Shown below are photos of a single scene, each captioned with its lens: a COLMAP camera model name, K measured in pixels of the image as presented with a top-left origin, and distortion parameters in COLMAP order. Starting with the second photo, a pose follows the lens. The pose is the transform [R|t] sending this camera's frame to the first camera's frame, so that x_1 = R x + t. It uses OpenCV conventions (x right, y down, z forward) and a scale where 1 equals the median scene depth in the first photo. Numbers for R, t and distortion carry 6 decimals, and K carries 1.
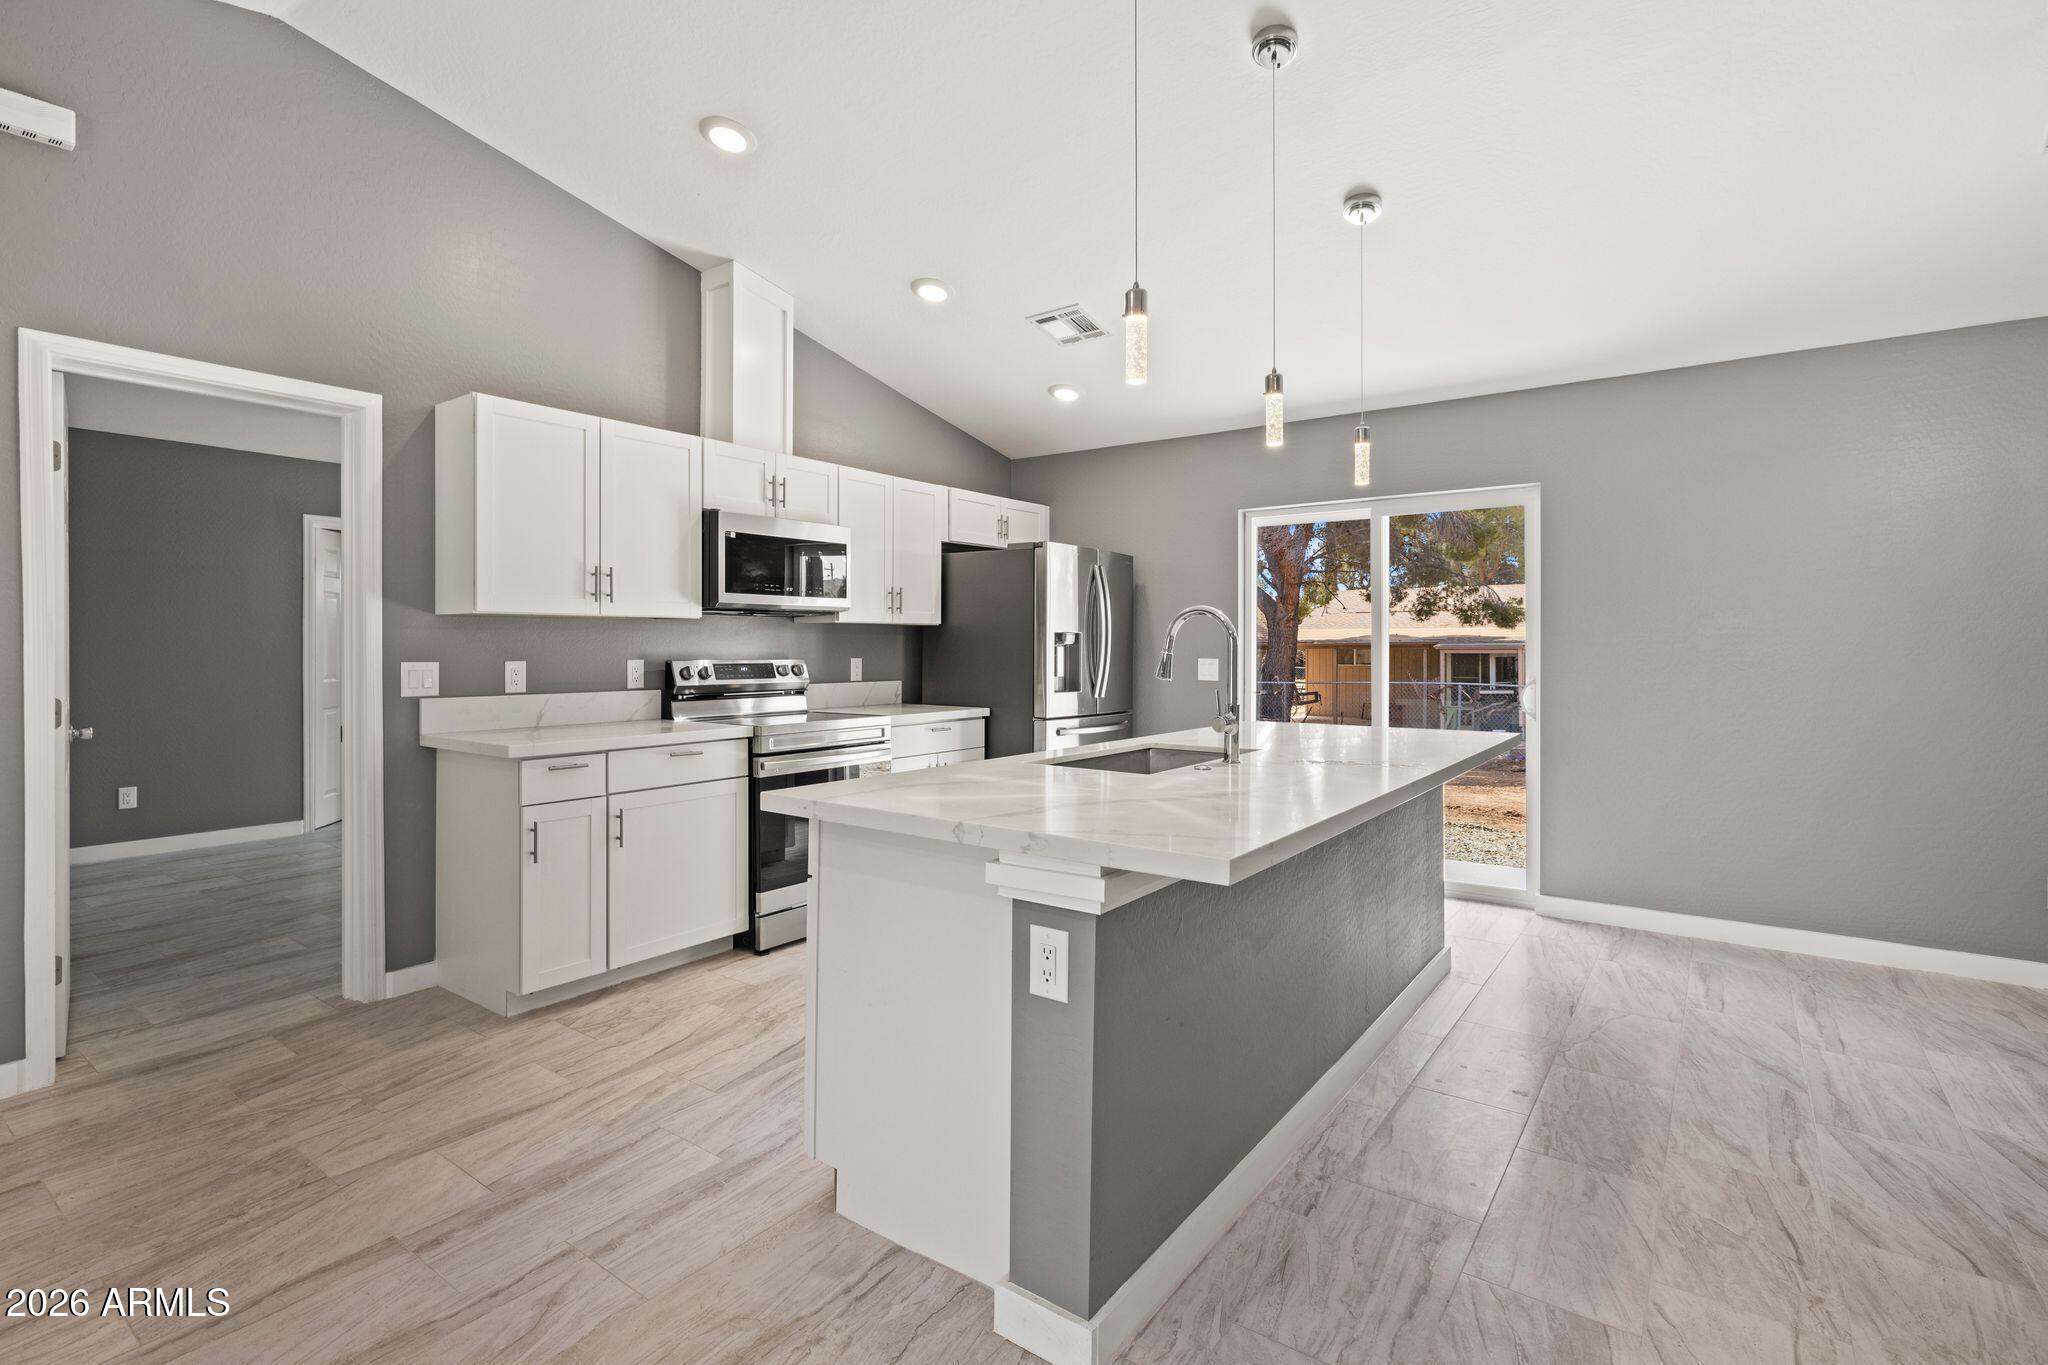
lens RADIAL K [[961.4, 0, 1012.0], [0, 961.4, 662.2], [0, 0, 1]] dist [-0.007959, 0.003544]
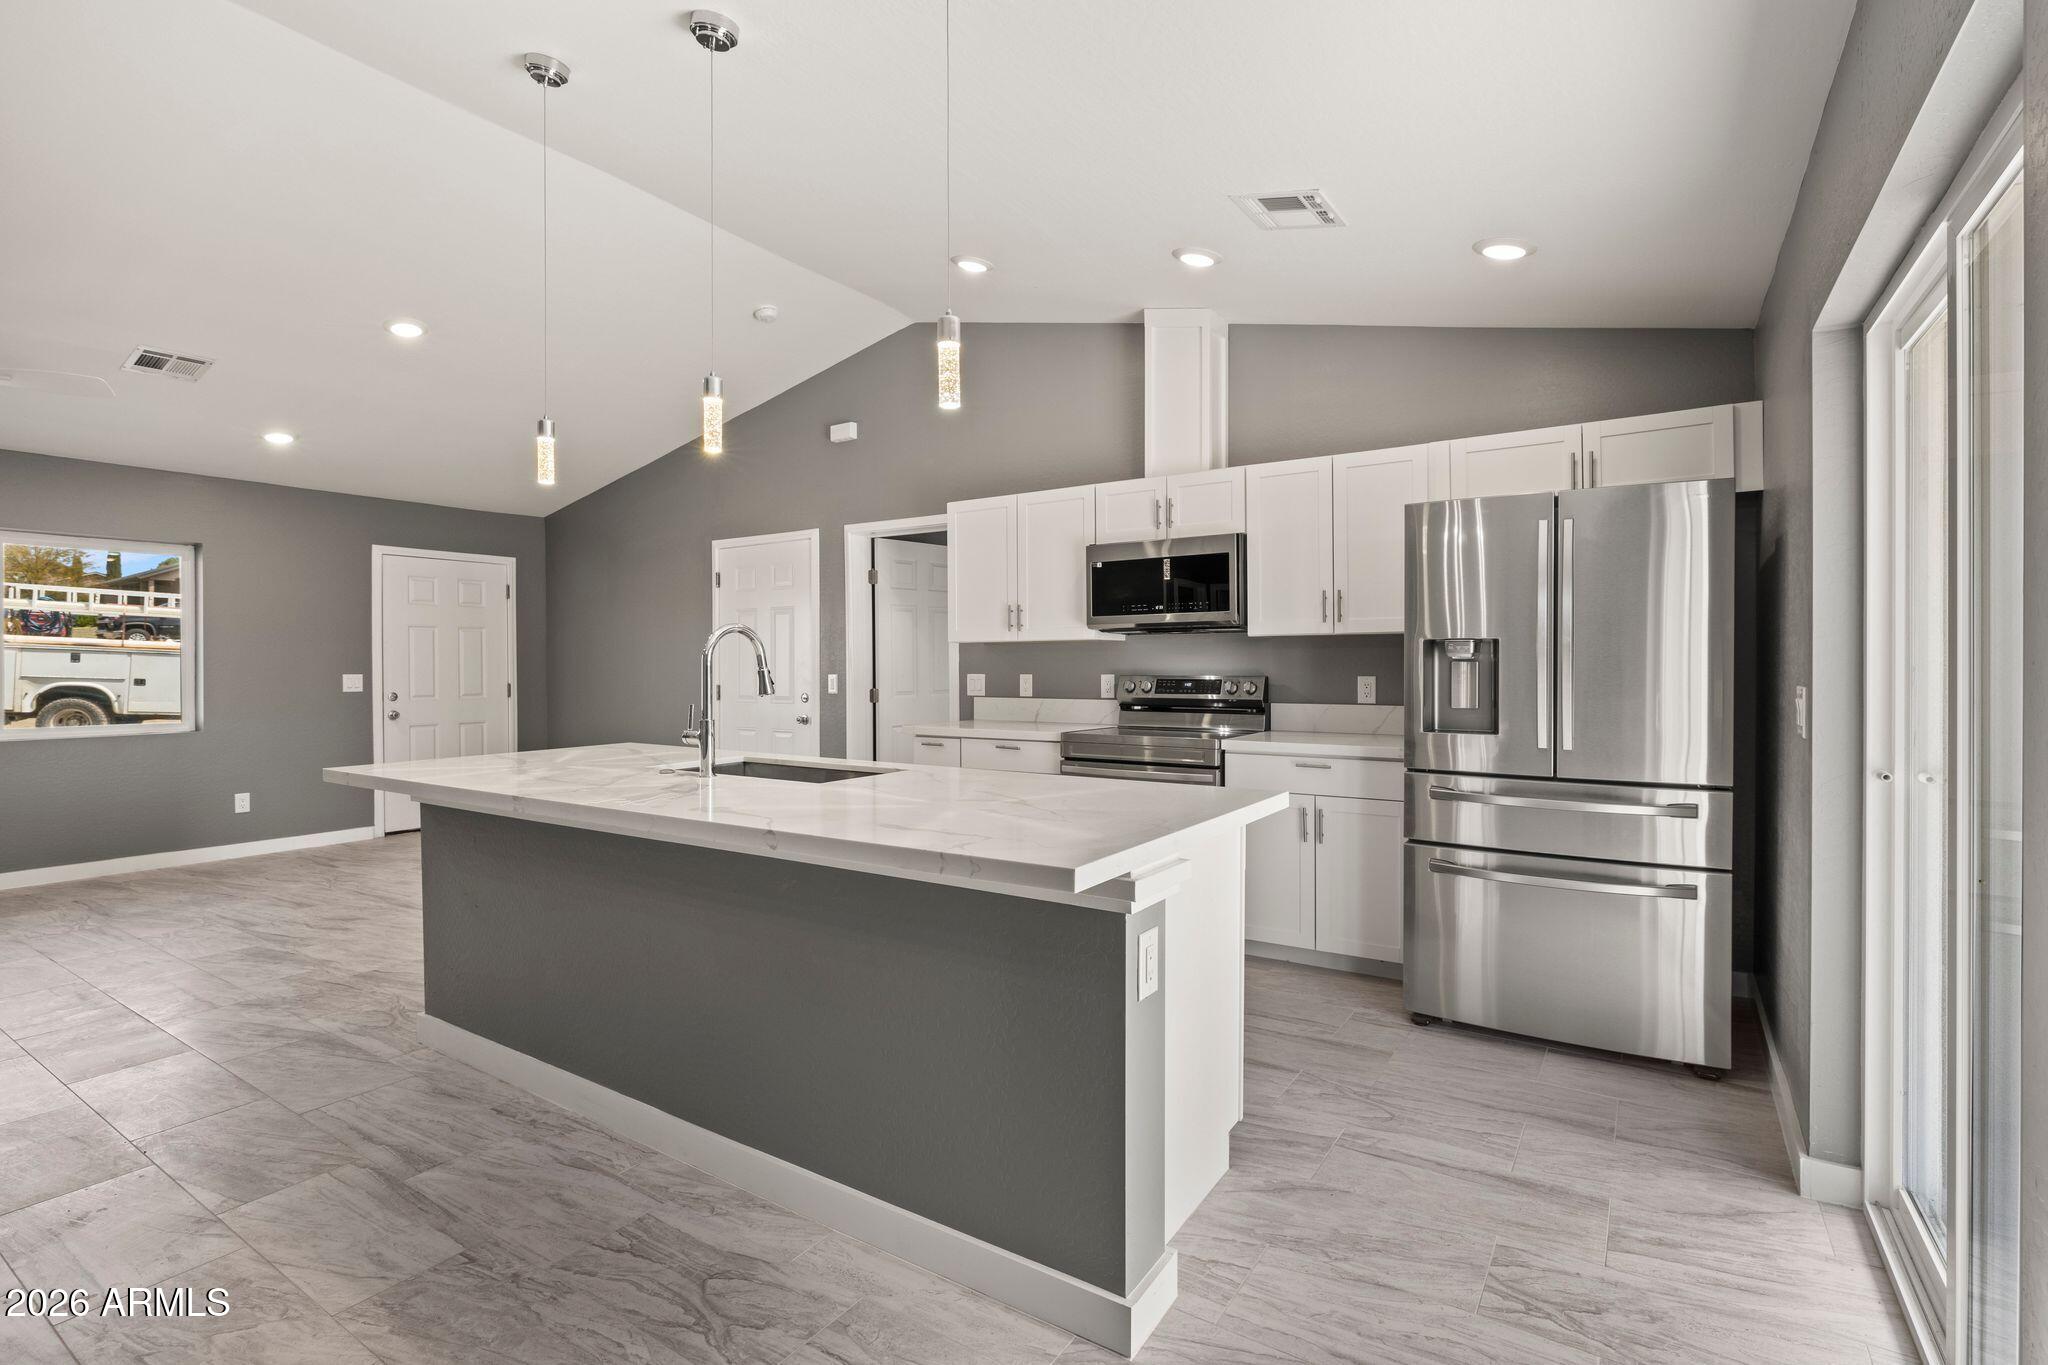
lens RADIAL K [[961.4, 0, 1012.6], [0, 961.4, 668.0], [0, 0, 1]] dist [-0.007959, 0.003544]
pose [[0.049133, 0.001138, -0.998792, 1.004881], [-0.012854, 0.999917, 0.000506, -0.012120], [0.998710, 0.012814, 0.049143, 1.010501]]
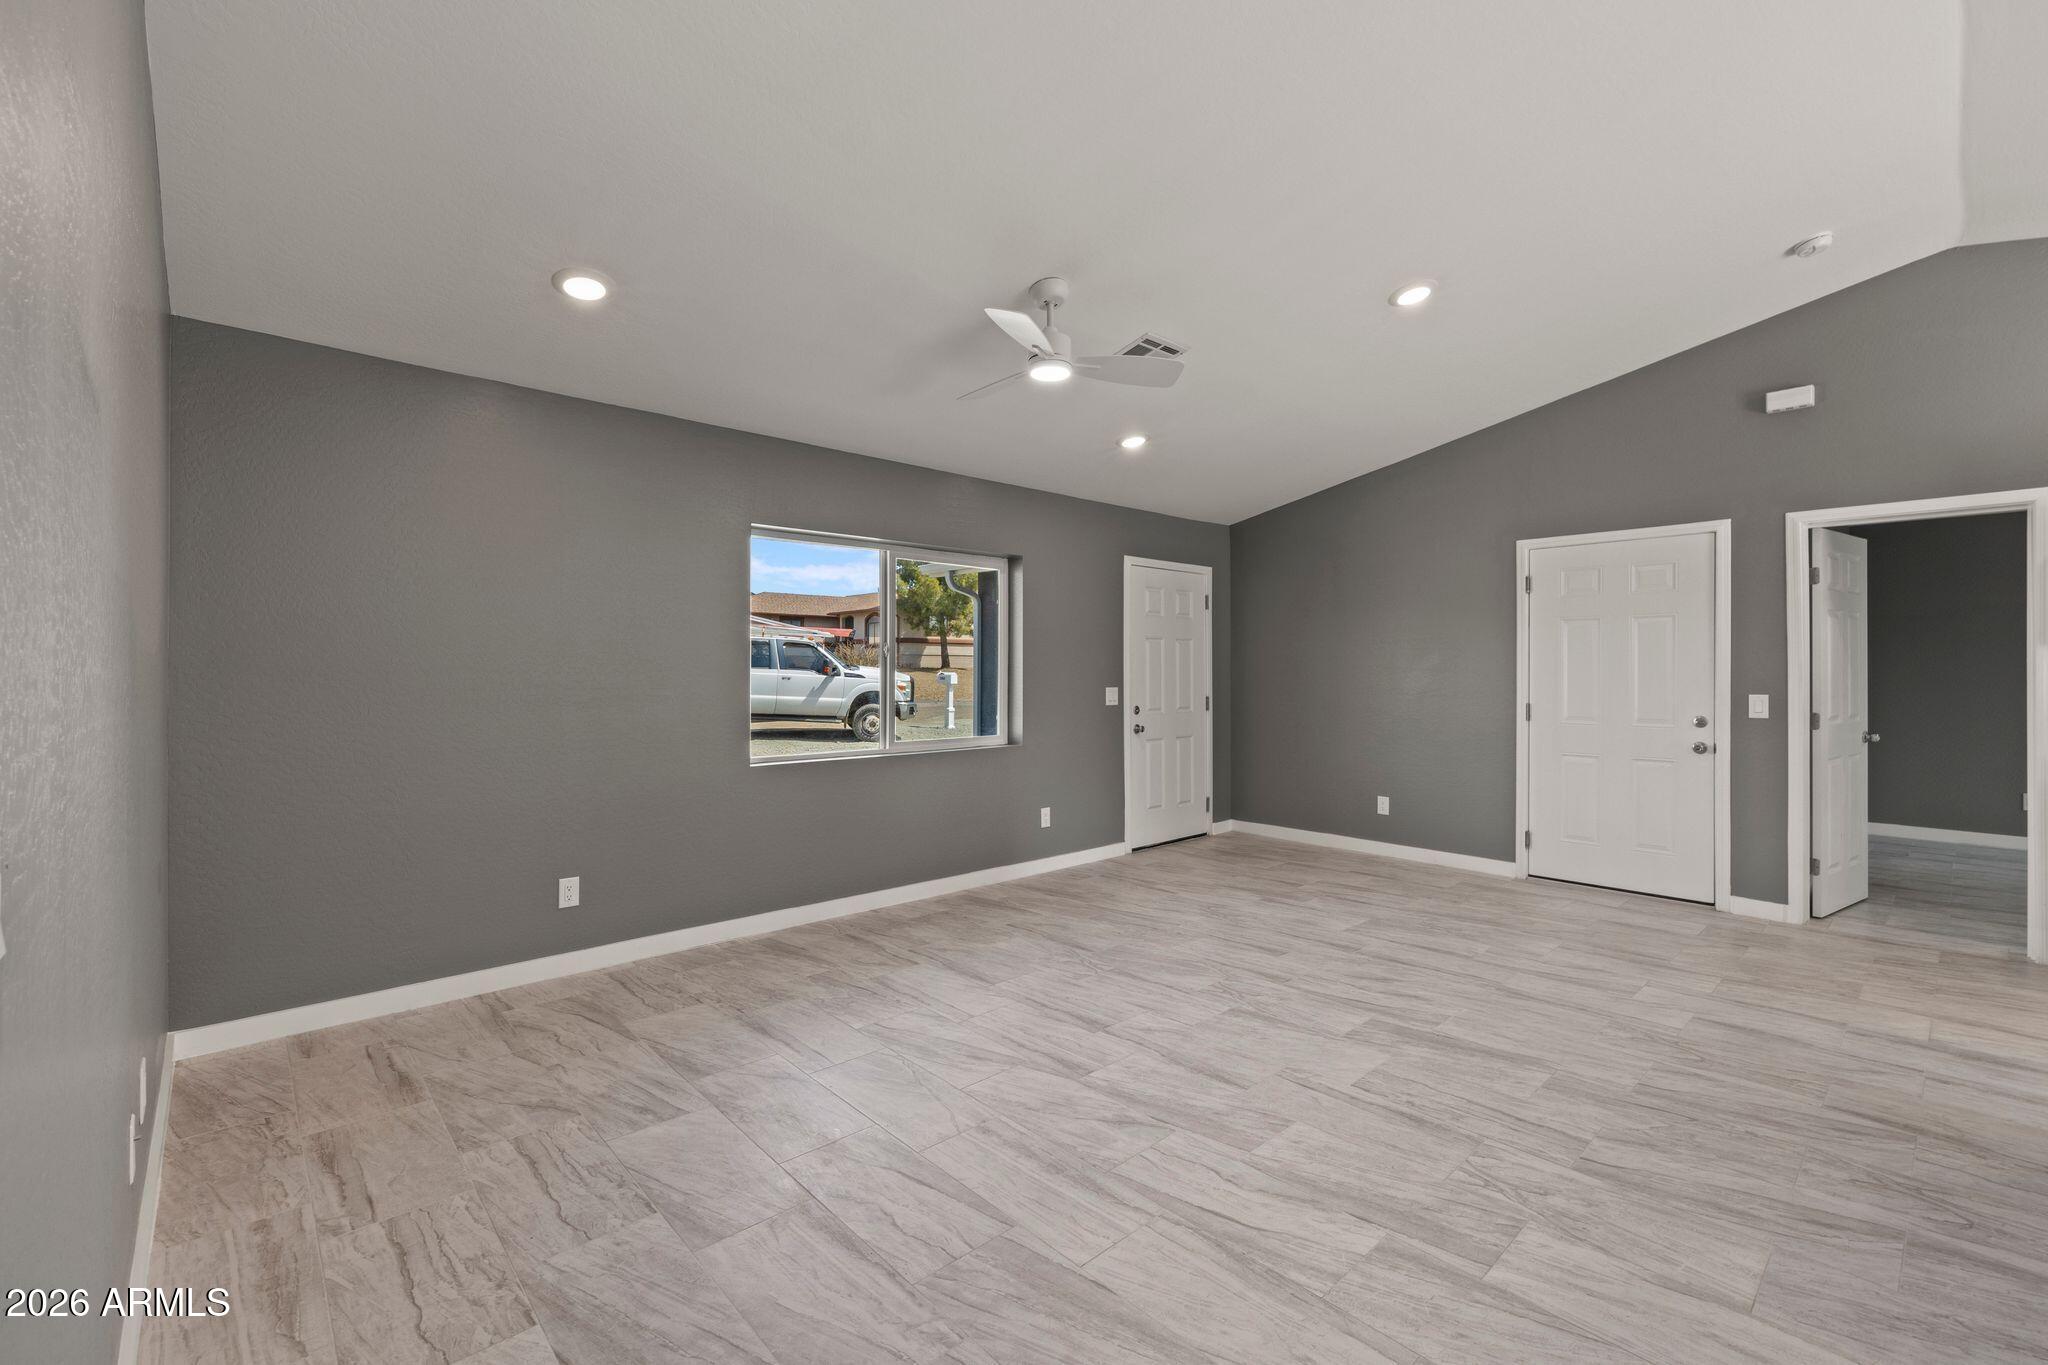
lens RADIAL K [[866.0, 0, 1023.6], [0, 866.0, 676.0], [0, 0, 1]] dist [0.002537, 0.000259]
pose [[-0.189405, 0.005158, -0.981886, 0.719845], [-0.017406, 0.999811, 0.008610, -0.015744], [0.981745, 0.018722, -0.189279, -0.116763]]
